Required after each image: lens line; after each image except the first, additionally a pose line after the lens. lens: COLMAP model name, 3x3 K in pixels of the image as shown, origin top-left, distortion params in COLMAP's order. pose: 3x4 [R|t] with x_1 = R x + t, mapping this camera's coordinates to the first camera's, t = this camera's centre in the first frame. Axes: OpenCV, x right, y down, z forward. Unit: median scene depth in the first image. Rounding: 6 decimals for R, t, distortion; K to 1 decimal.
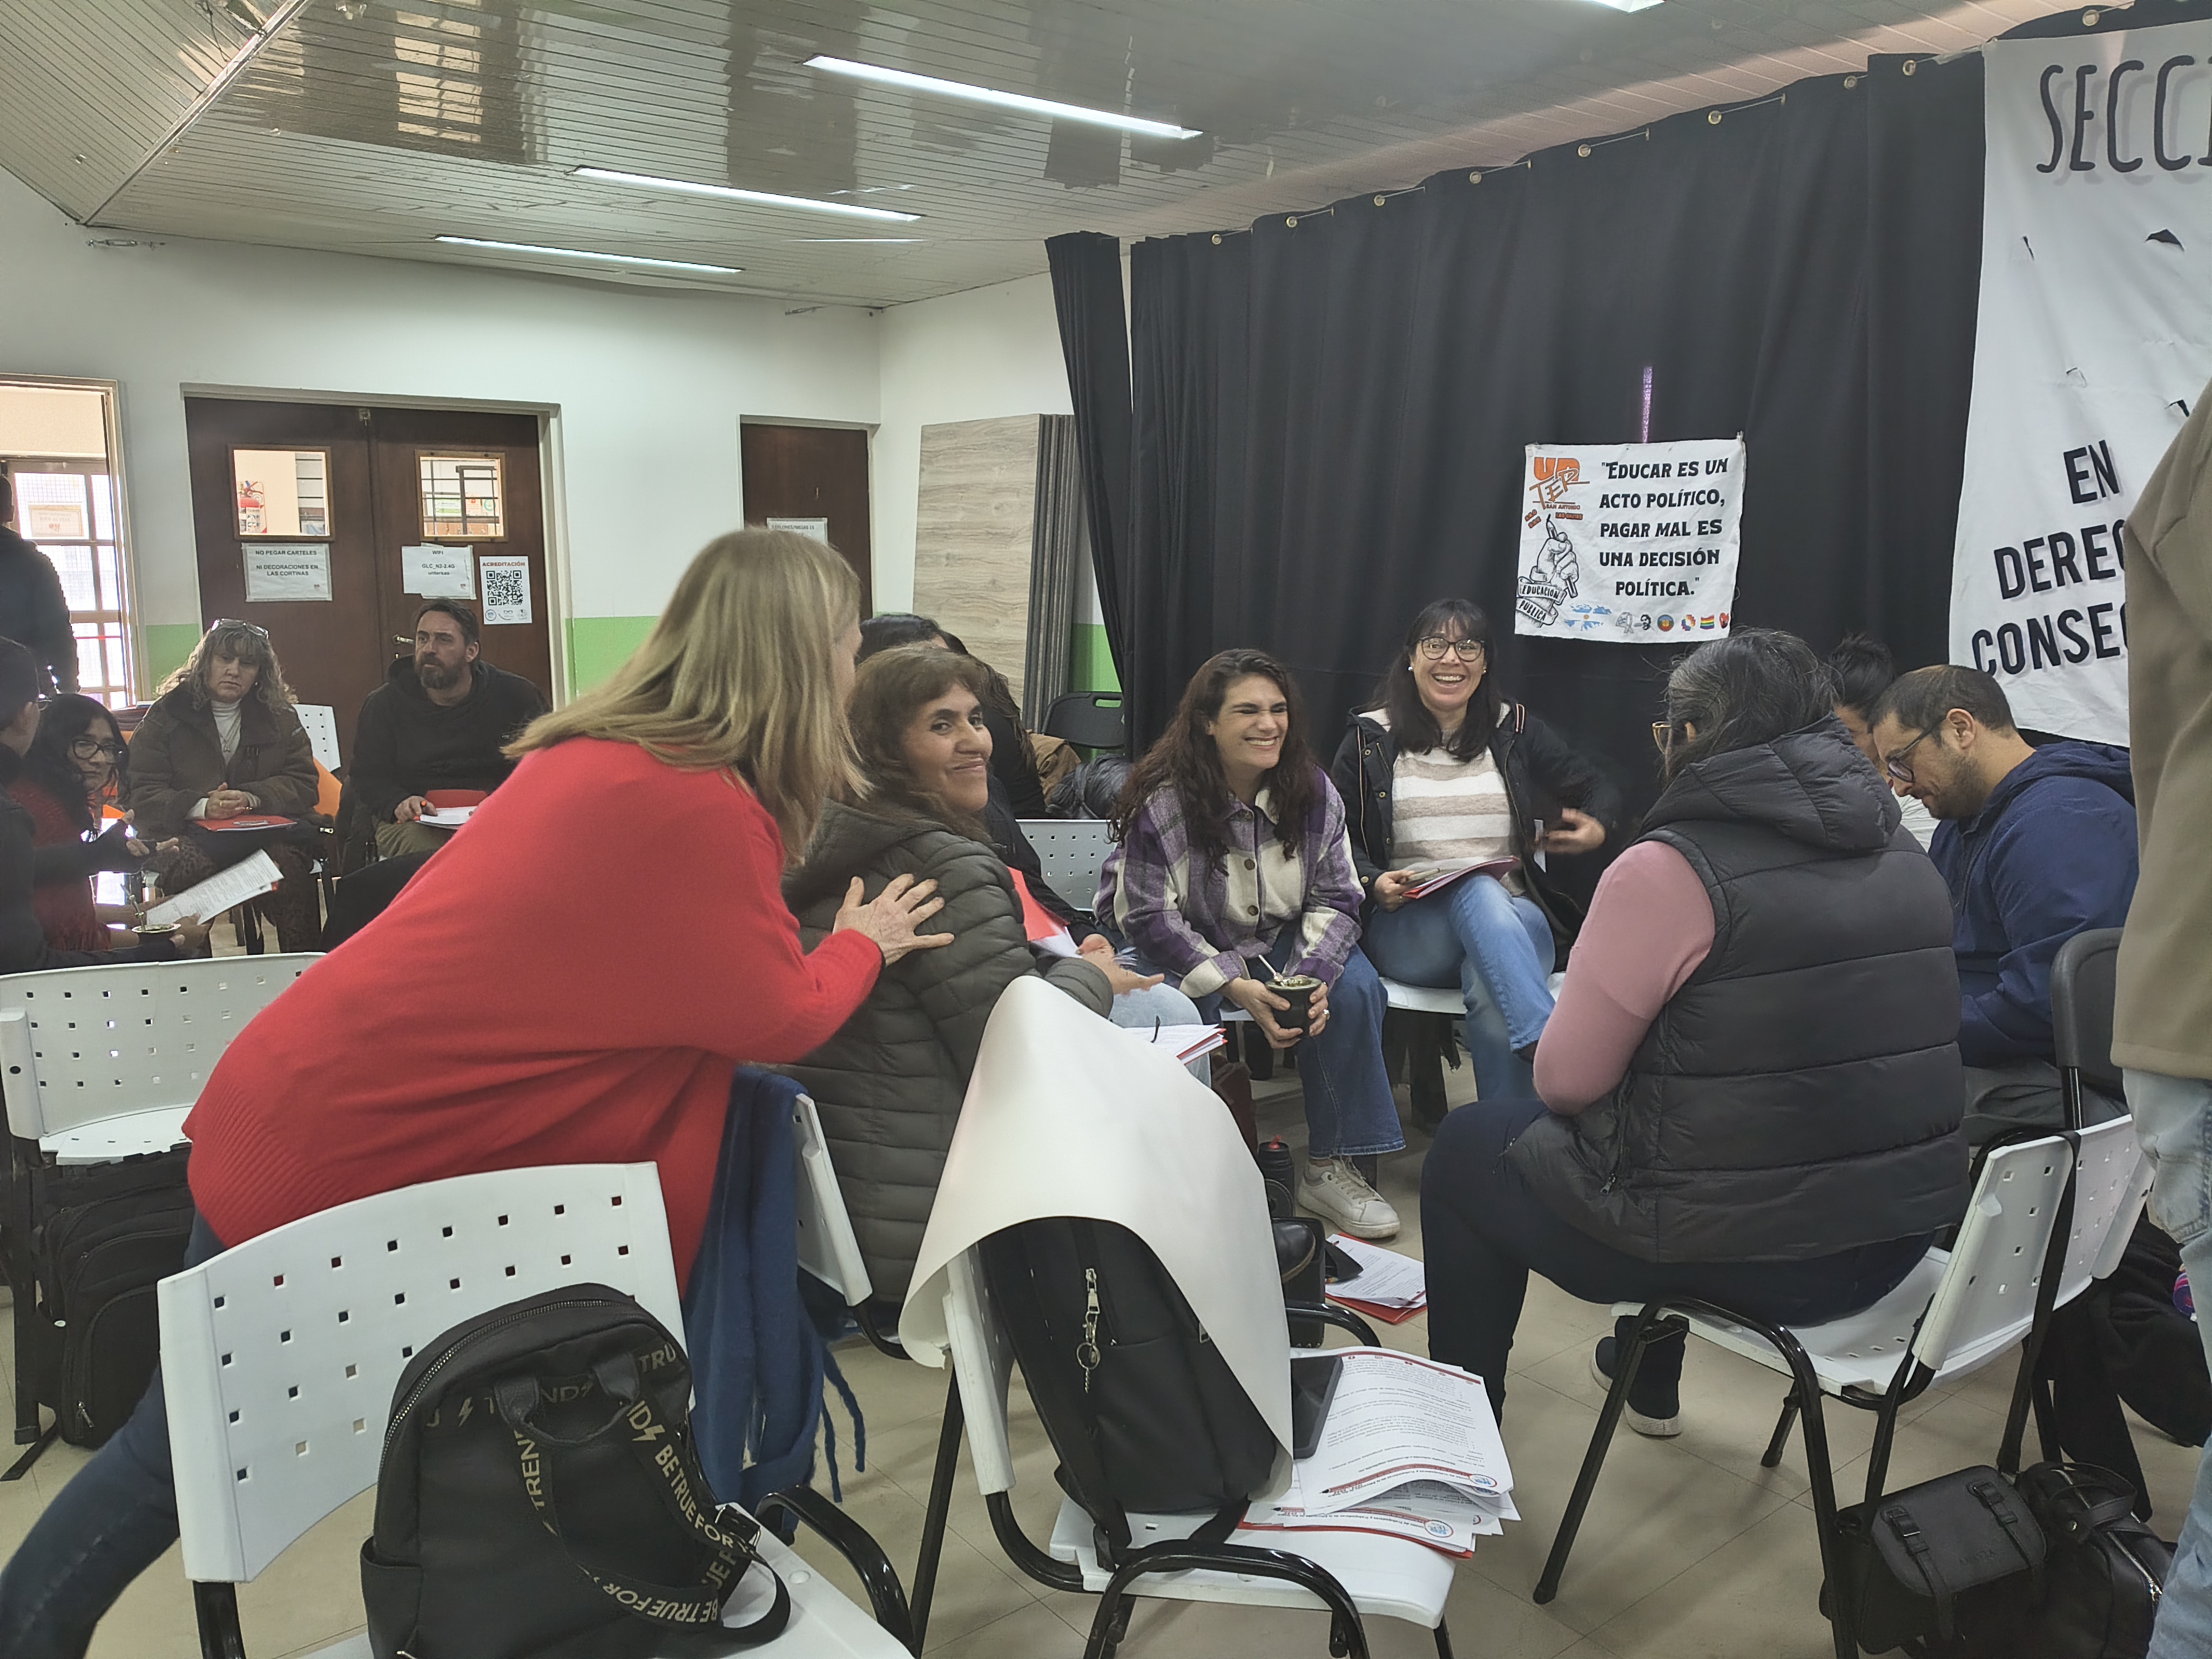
lens RADIAL K [[1655.3, 0, 1104.3], [0, 1655.3, 840.4], [0, 0, 1]] dist [0.081931, -0.145220]
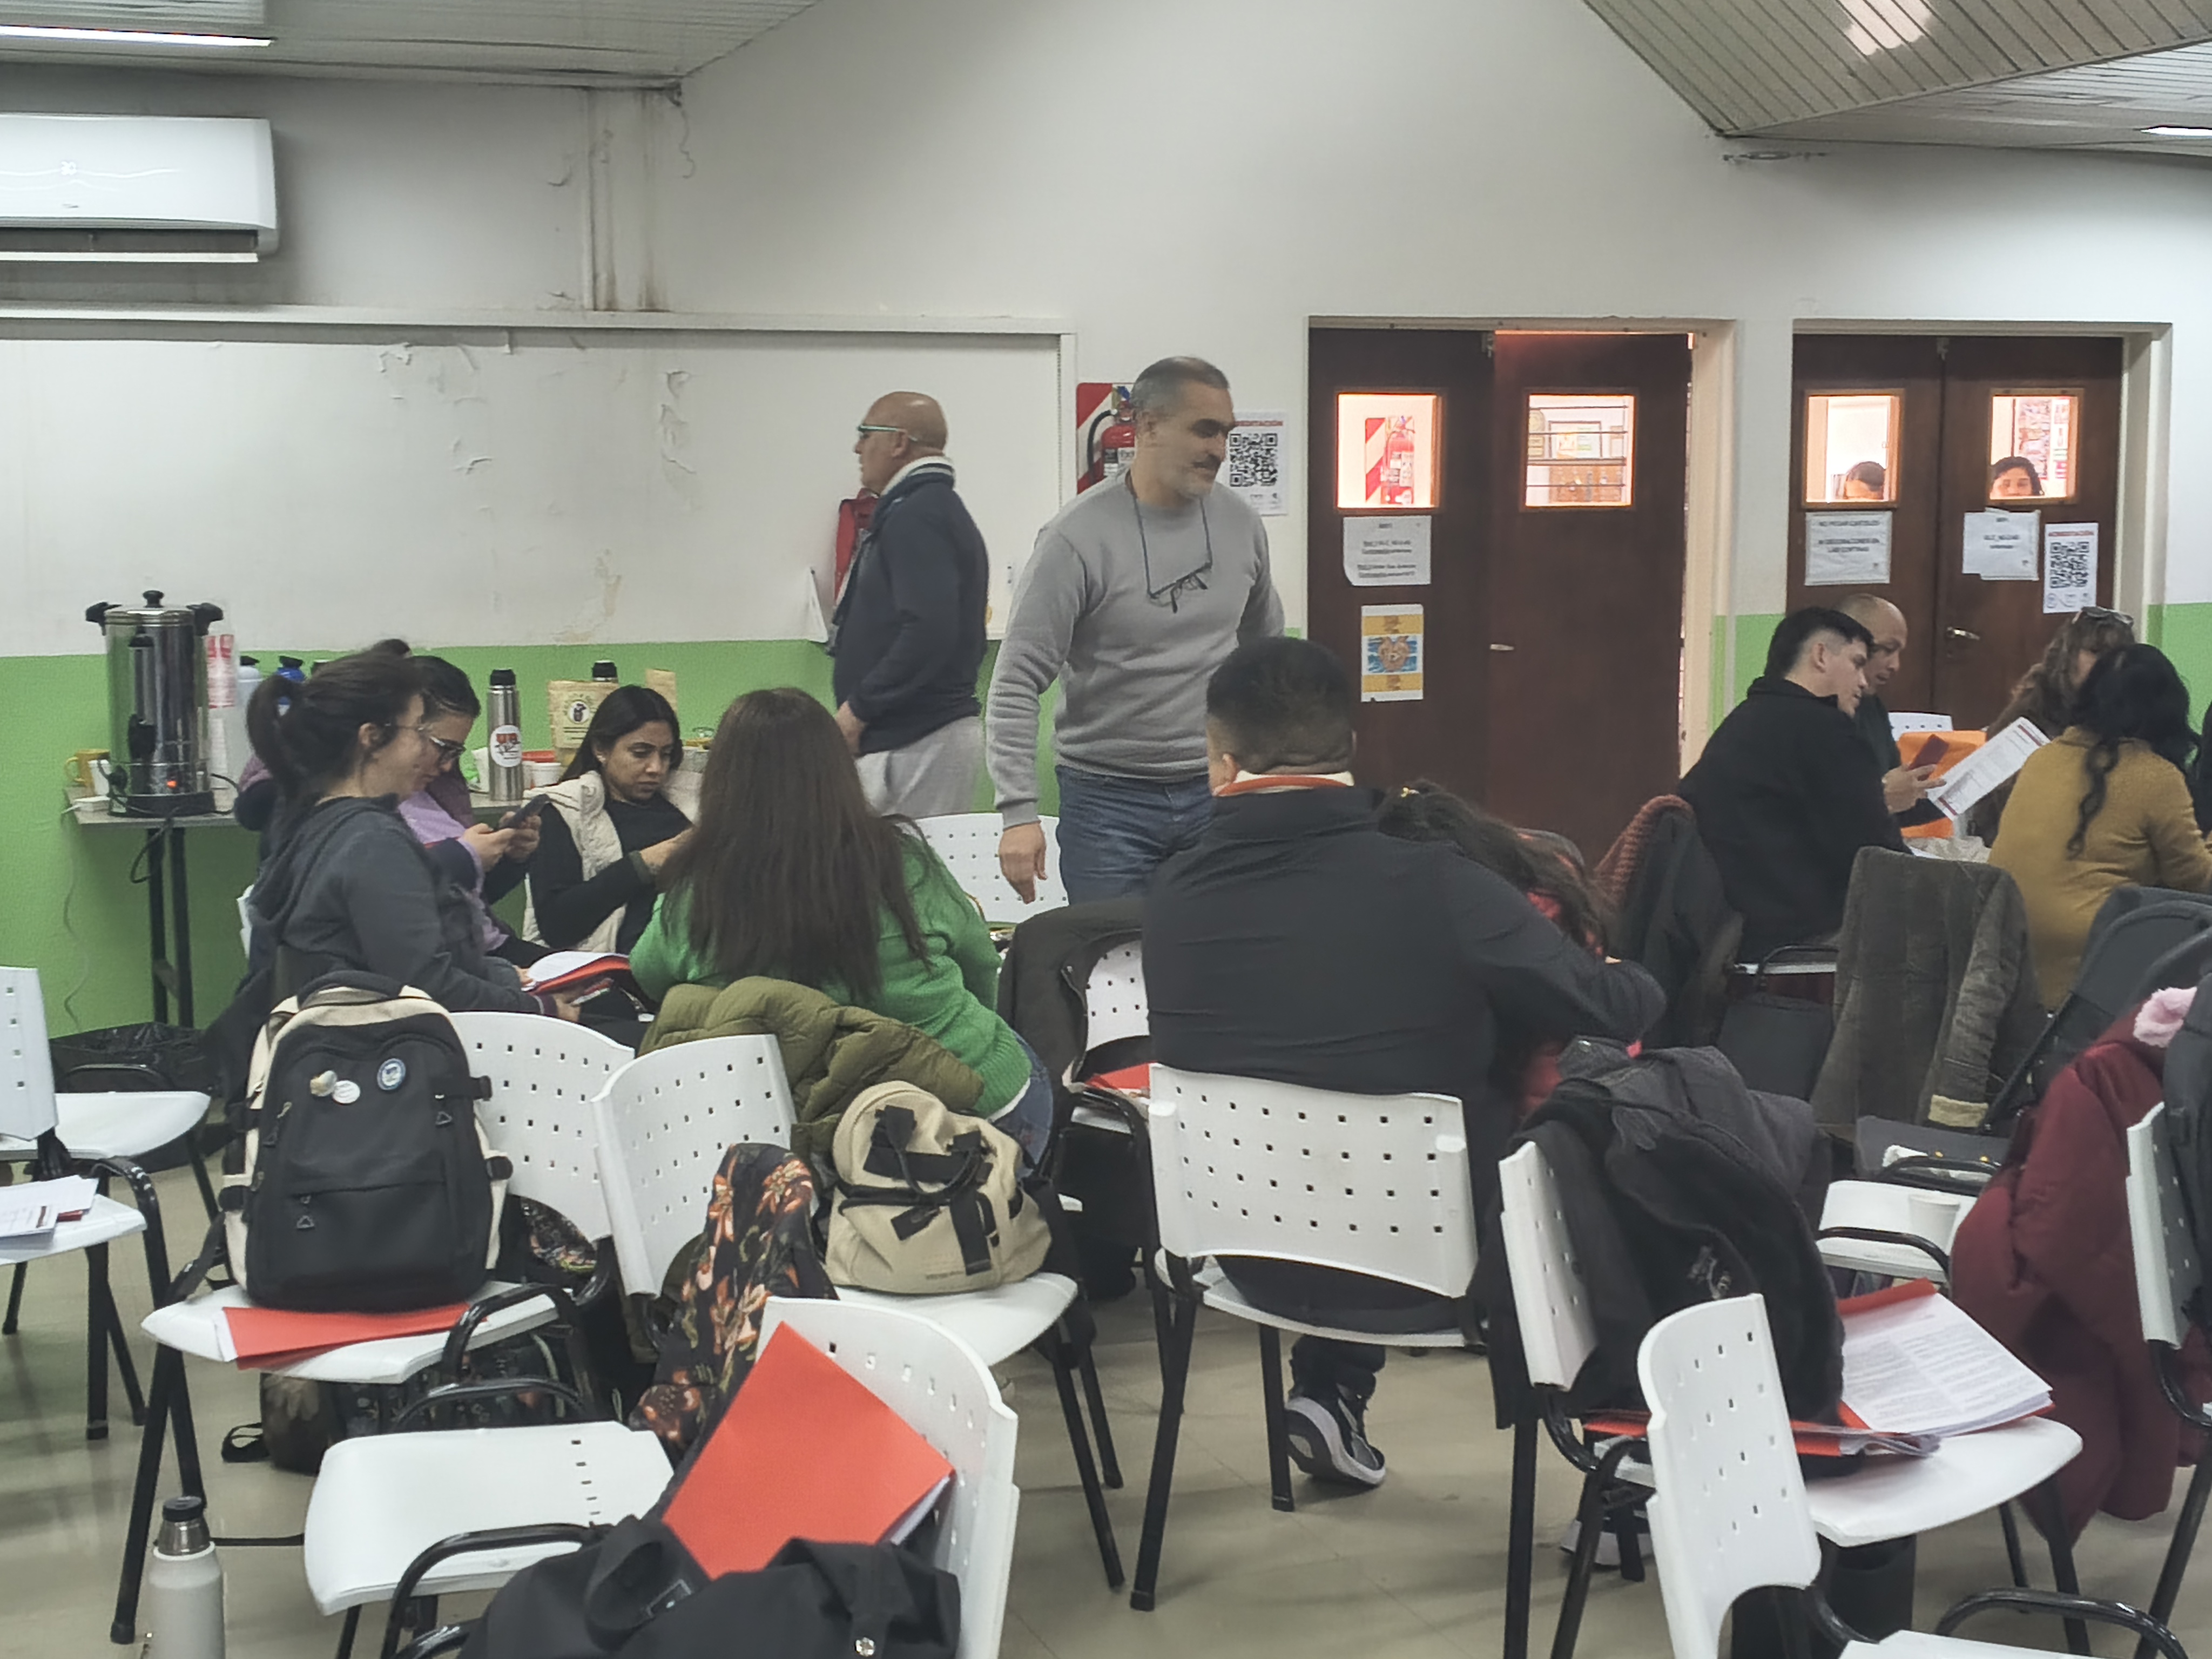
lens RADIAL K [[2922.4, 0, 1106.0], [0, 2922.4, 829.5], [0, 0, 1]] dist [0.178167, -0.542122]
pose [[0.962792, 0.021981, -0.269347, -0.424218], [-0.036231, 0.998188, -0.048050, 0.049454], [0.267803, 0.056021, 0.961844, -0.405814]]
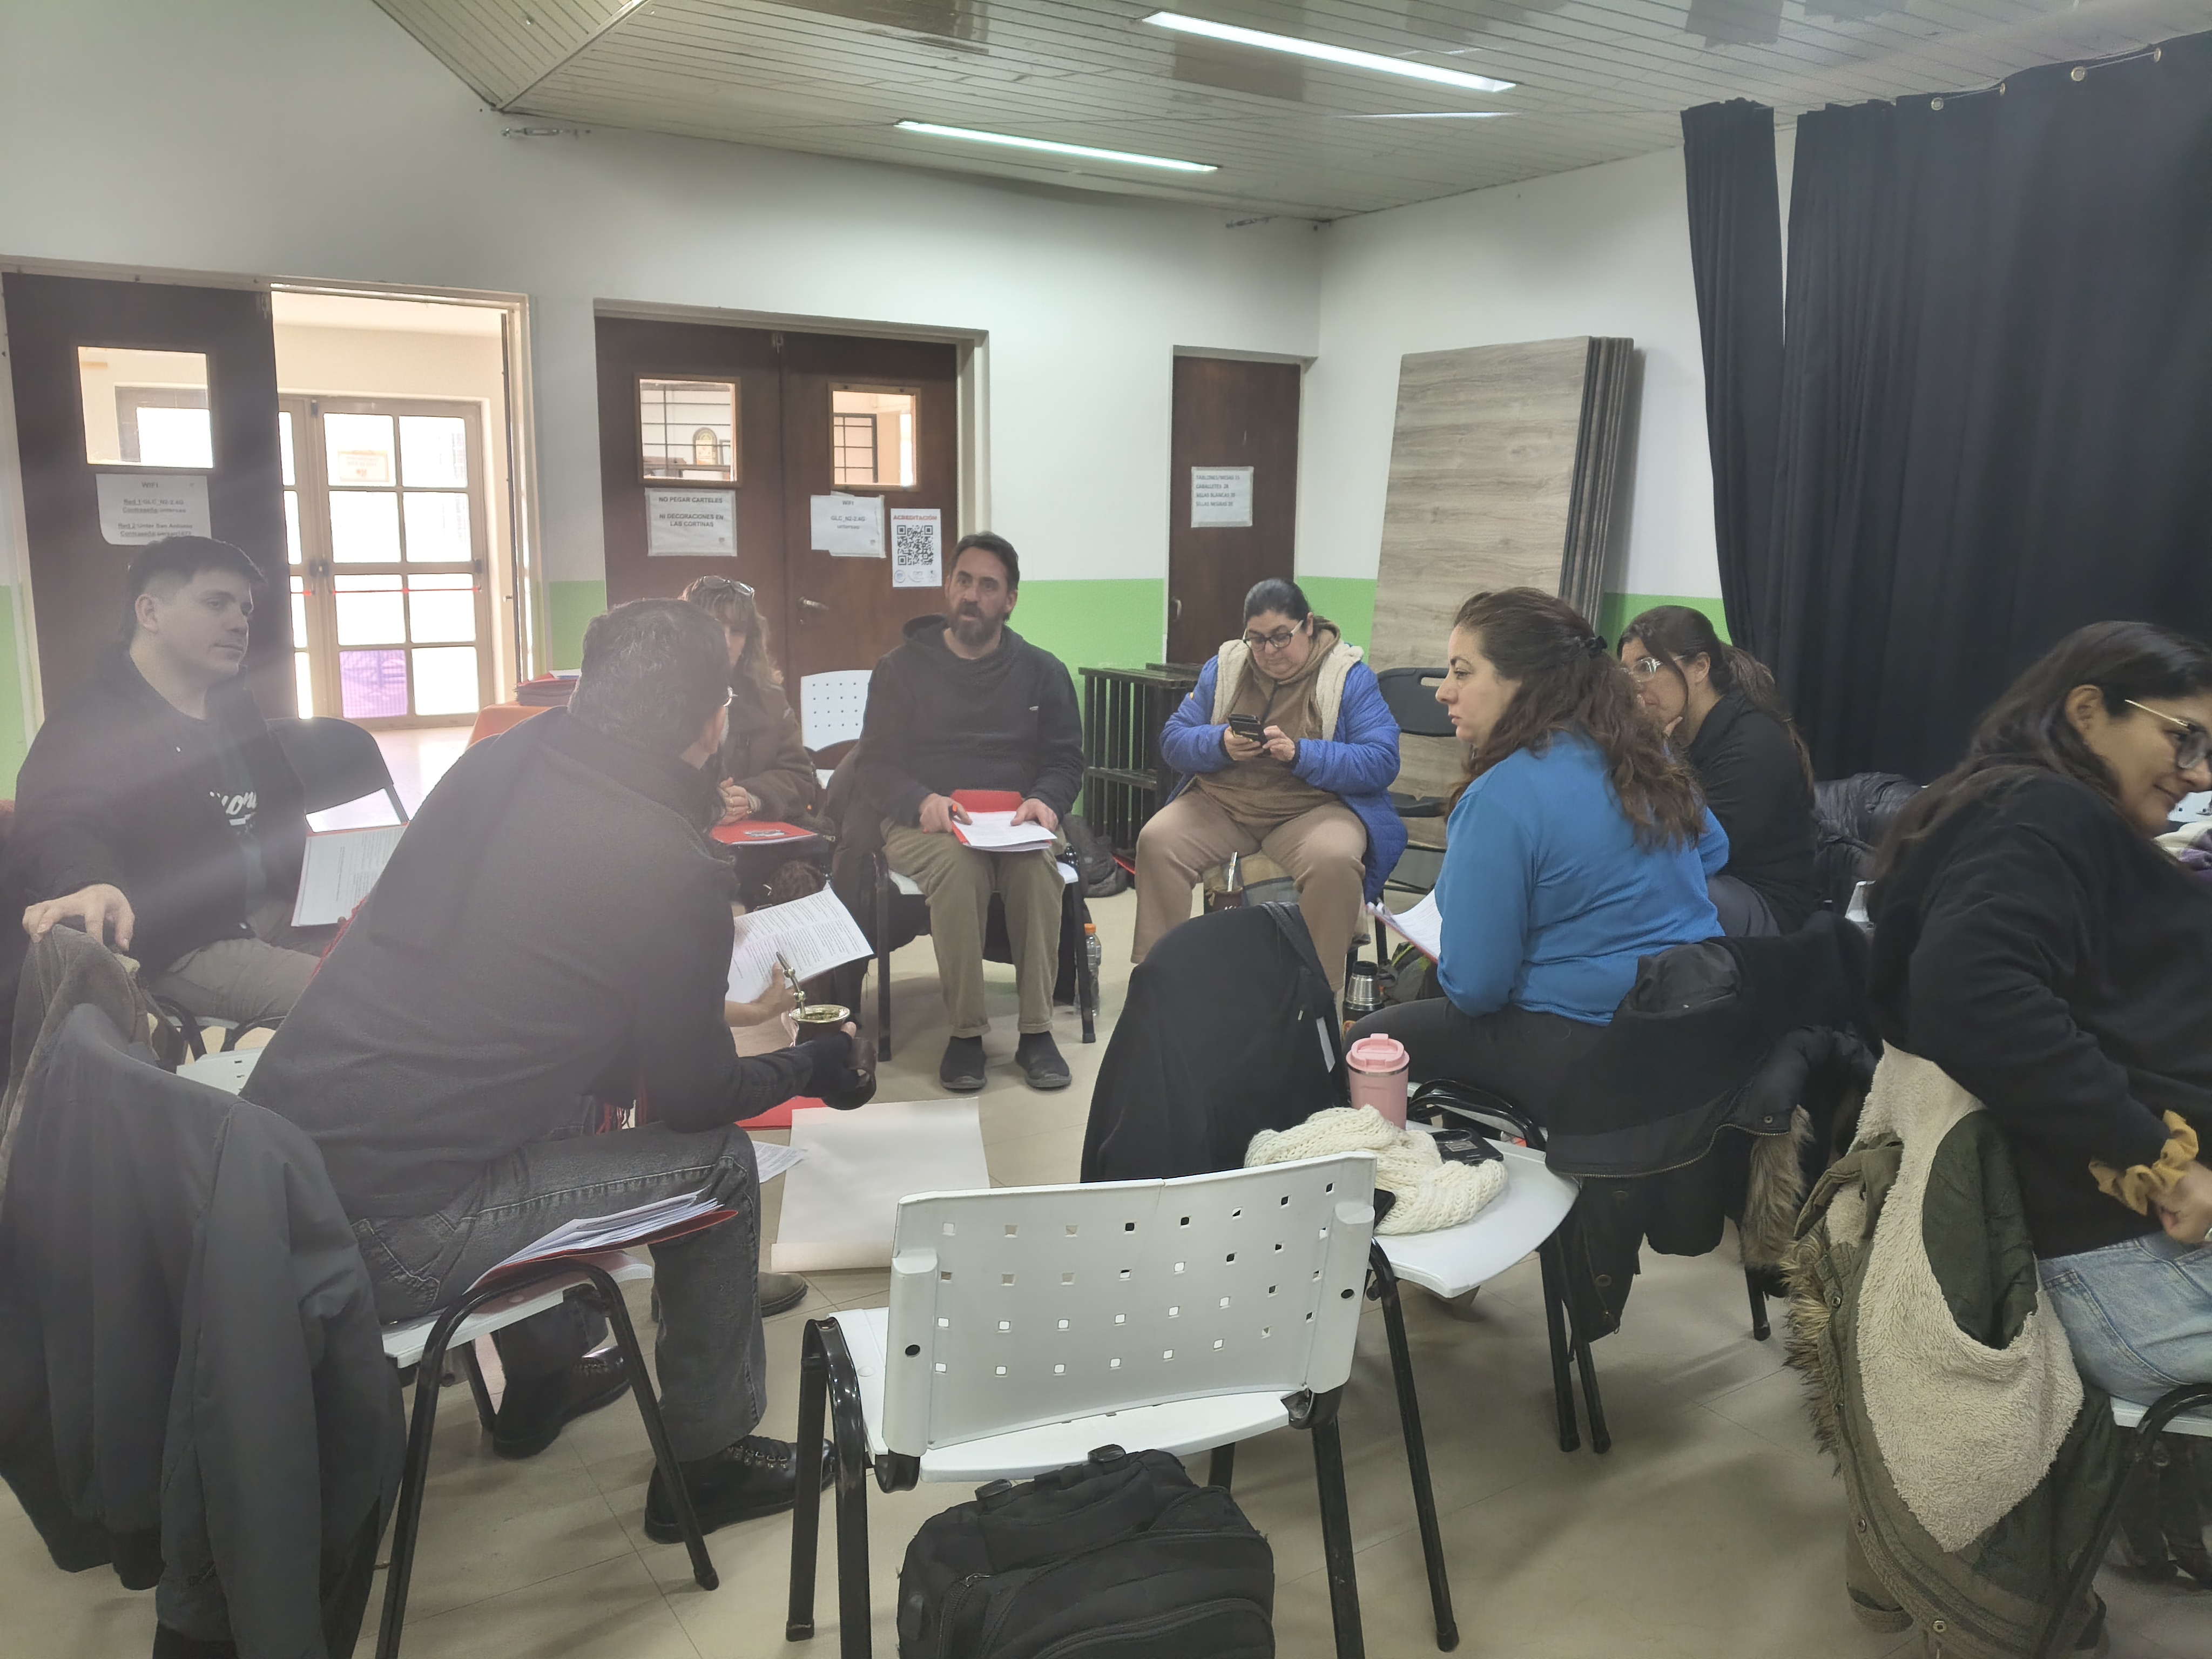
lens RADIAL K [[1710.7, 0, 1106.0], [0, 1710.7, 829.5], [0, 0, 1]] dist [0.076817, -0.160477]
pose [[0.995294, 0.027339, -0.092963, -0.177499], [-0.026605, 0.999604, 0.009128, -0.014679], [0.093176, -0.006612, 0.995628, 0.124644]]
